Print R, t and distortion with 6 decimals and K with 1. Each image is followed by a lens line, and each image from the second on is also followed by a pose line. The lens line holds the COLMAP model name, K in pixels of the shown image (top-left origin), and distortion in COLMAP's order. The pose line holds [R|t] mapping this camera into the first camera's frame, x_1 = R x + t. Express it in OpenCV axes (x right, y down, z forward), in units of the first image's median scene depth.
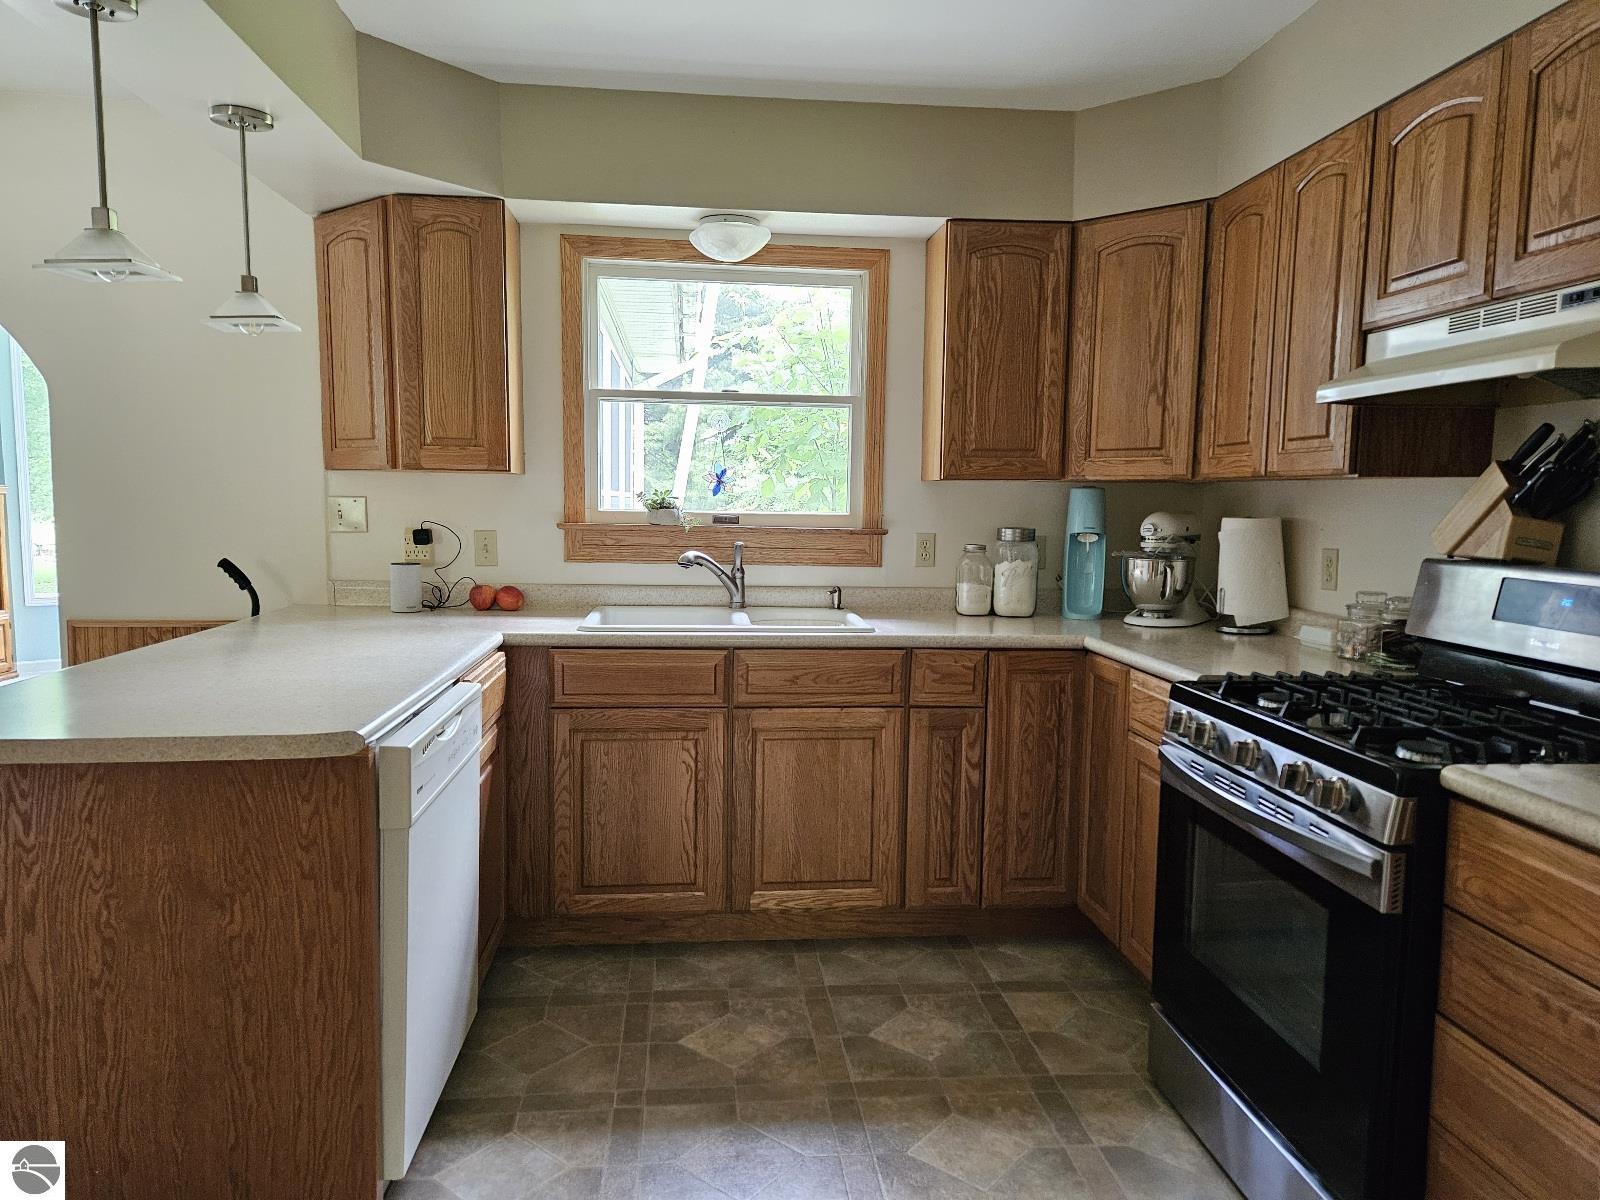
lens RADIAL K [[1069.5, 0, 791.8], [0, 1069.5, 610.3], [0, 0, 1]] dist [0.071114, -0.055354]
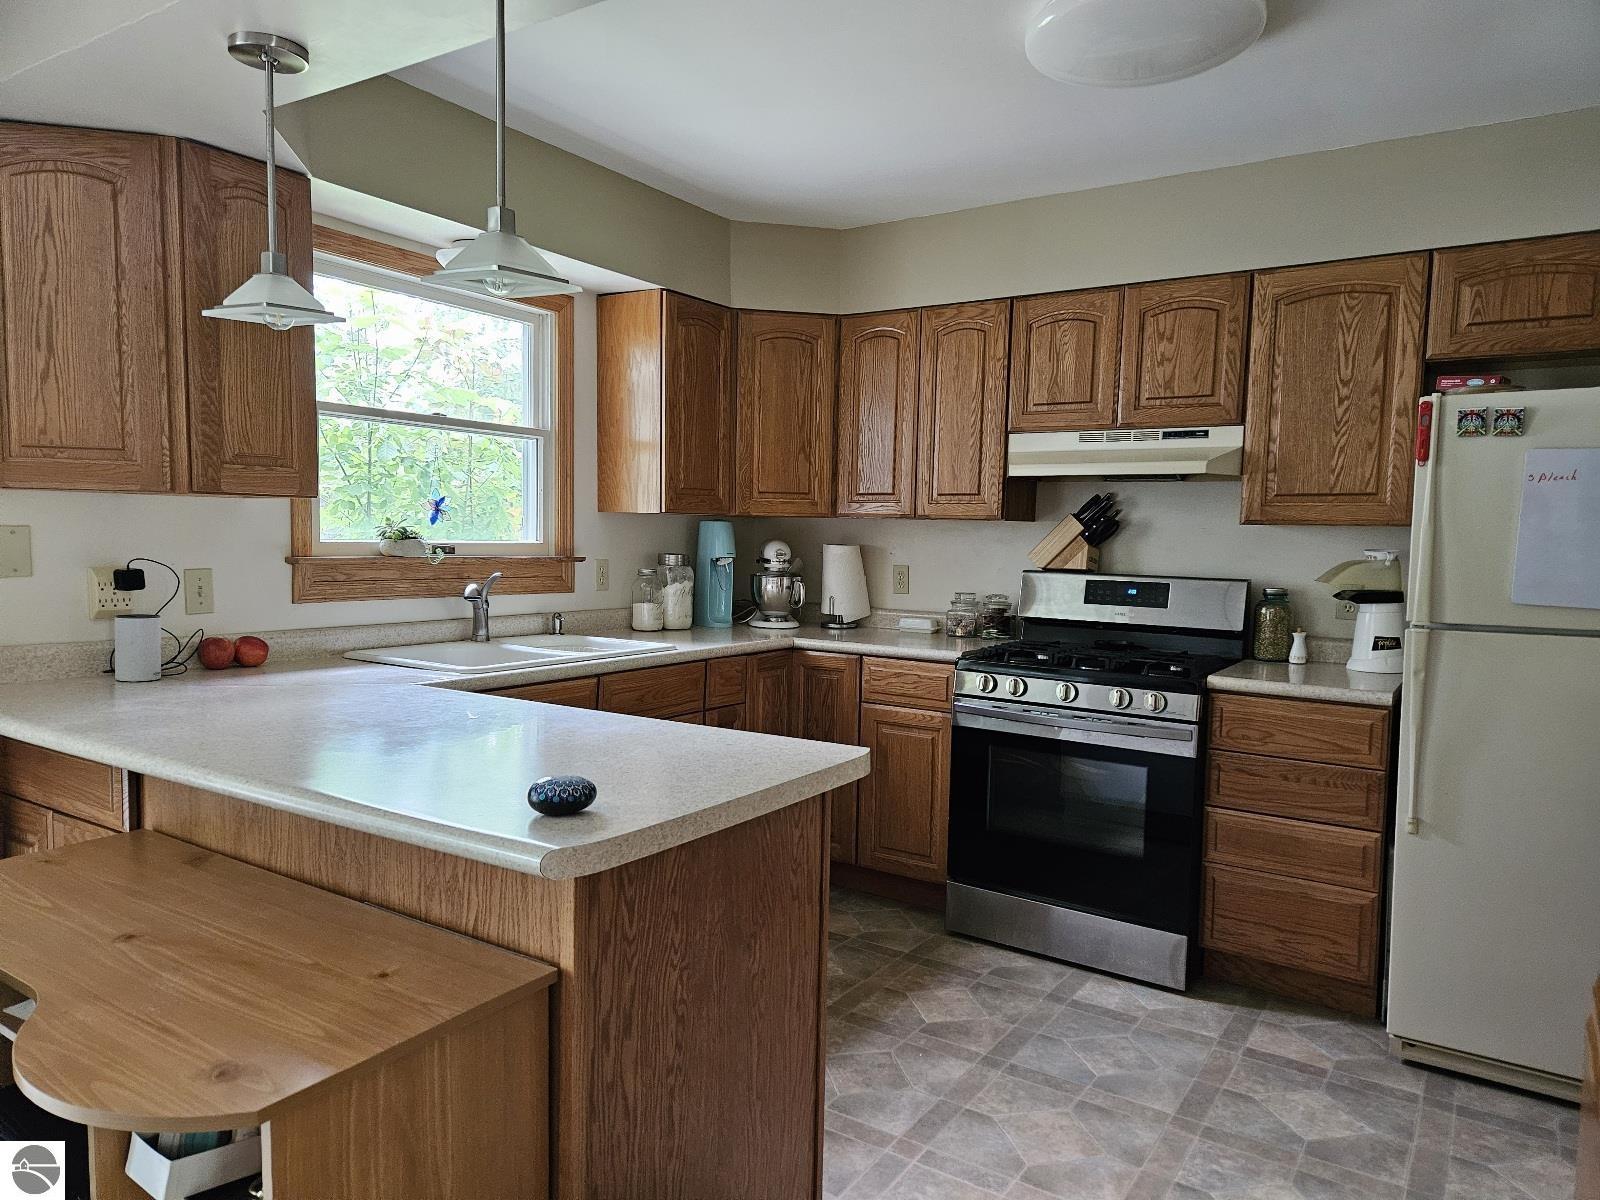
lens RADIAL K [[1069.5, 0, 797.9], [0, 1069.5, 614.1], [0, 0, 1]] dist [0.071114, -0.055354]
pose [[0.631506, -0.060808, 0.772983, -0.687805], [0.068289, 0.997408, 0.022673, -0.031816], [-0.772358, 0.038468, 0.634022, 0.174940]]
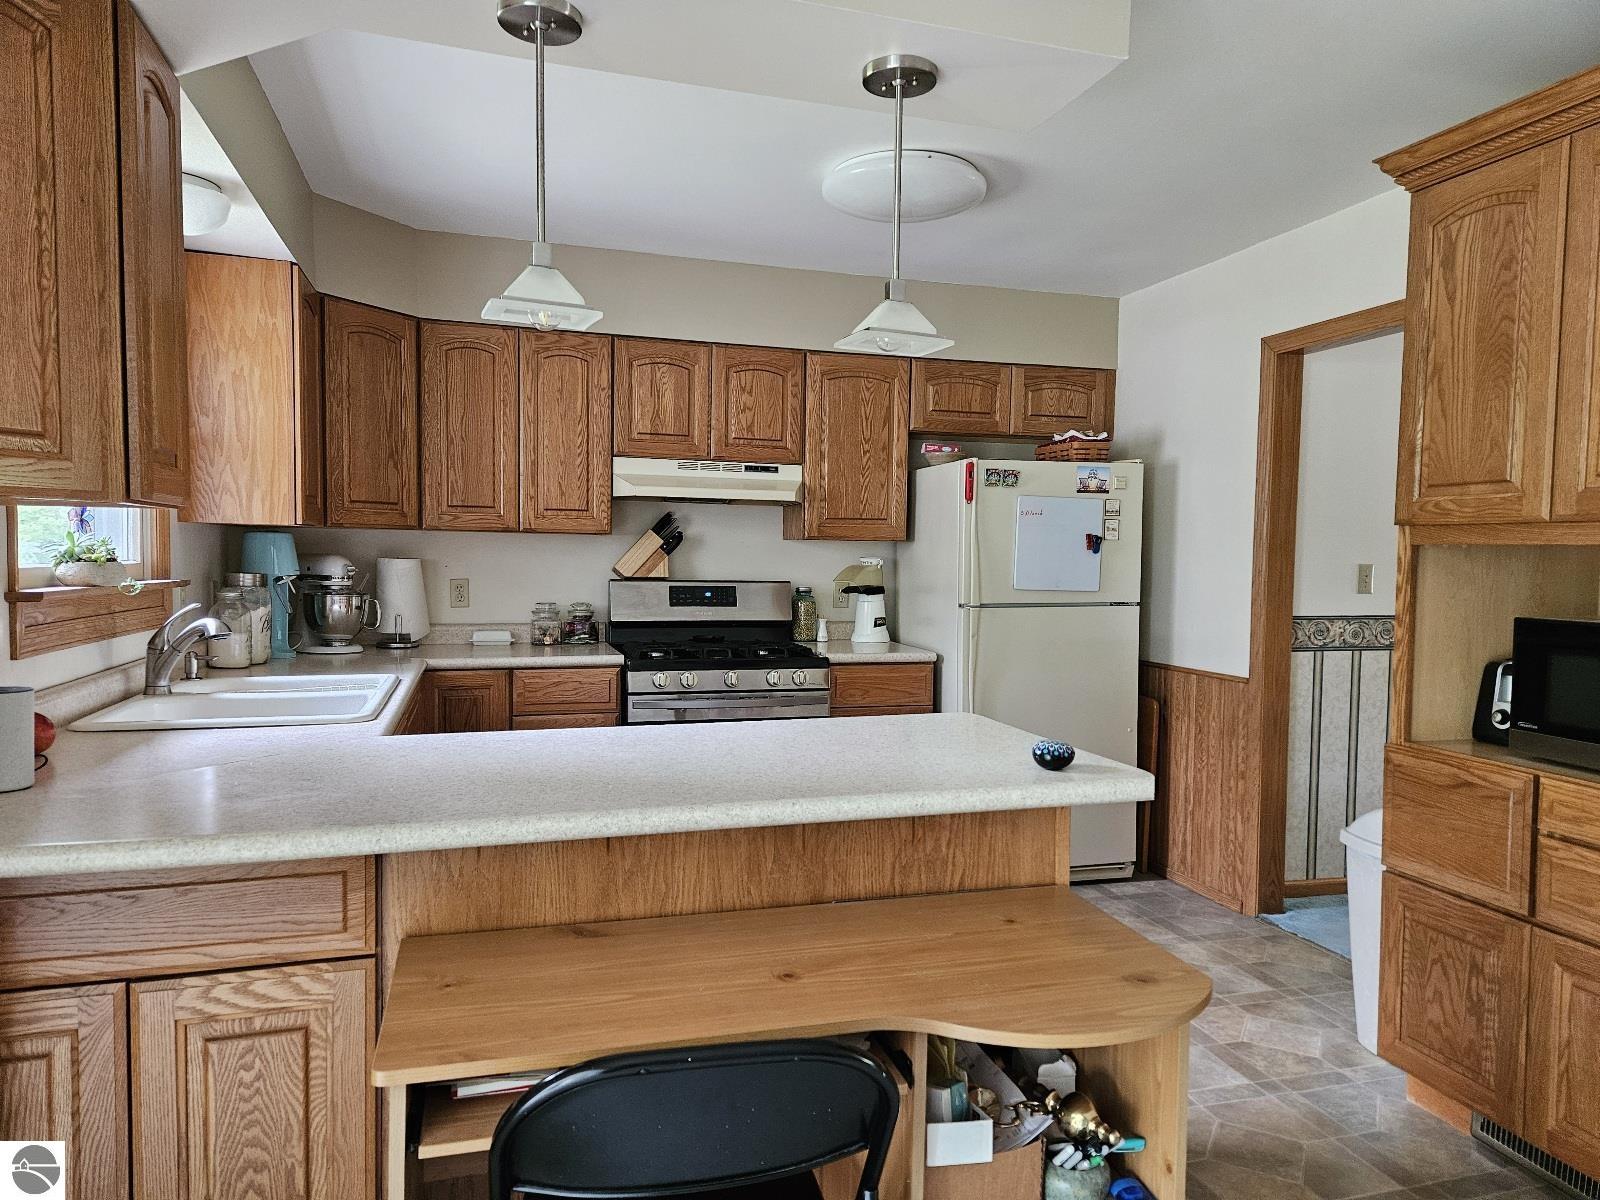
lens RADIAL K [[1069.5, 0, 810.3], [0, 1069.5, 604.1], [0, 0, 1]] dist [0.071114, -0.055354]
pose [[-0.197892, -0.062568, 0.978225, -0.955428], [0.085272, 0.993079, 0.080768, -0.094209], [-0.976508, 0.099398, -0.191187, 0.774581]]
